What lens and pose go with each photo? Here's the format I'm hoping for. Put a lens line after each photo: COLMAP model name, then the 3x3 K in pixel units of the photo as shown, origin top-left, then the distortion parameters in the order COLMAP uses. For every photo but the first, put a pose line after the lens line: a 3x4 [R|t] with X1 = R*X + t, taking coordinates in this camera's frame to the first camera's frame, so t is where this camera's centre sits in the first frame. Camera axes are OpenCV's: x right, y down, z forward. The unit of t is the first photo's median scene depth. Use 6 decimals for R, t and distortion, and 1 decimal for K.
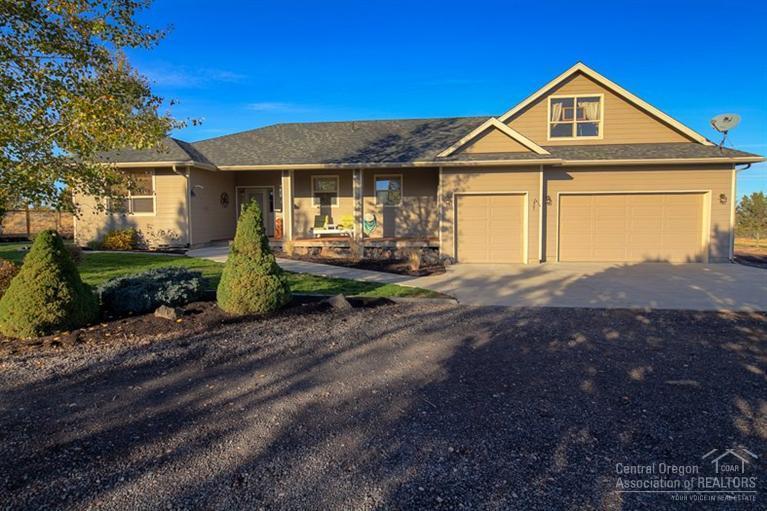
lens RADIAL K [[373.5, 0, 384.5], [0, 373.5, 251.7], [0, 0, 1]] dist [0.001655, 0.000230]
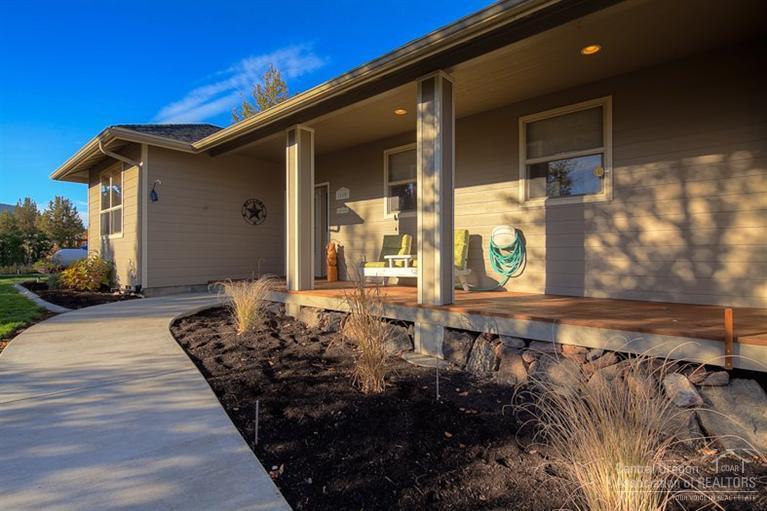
lens RADIAL K [[373.5, 0, 384.5], [0, 373.5, 251.7], [0, 0, 1]] dist [0.001655, 0.000230]
pose [[0.819419, 0.003391, -0.573185, 0.071772], [-0.062305, 0.994584, -0.083187, -0.041625], [0.569799, 0.103877, 0.815193, 0.652607]]
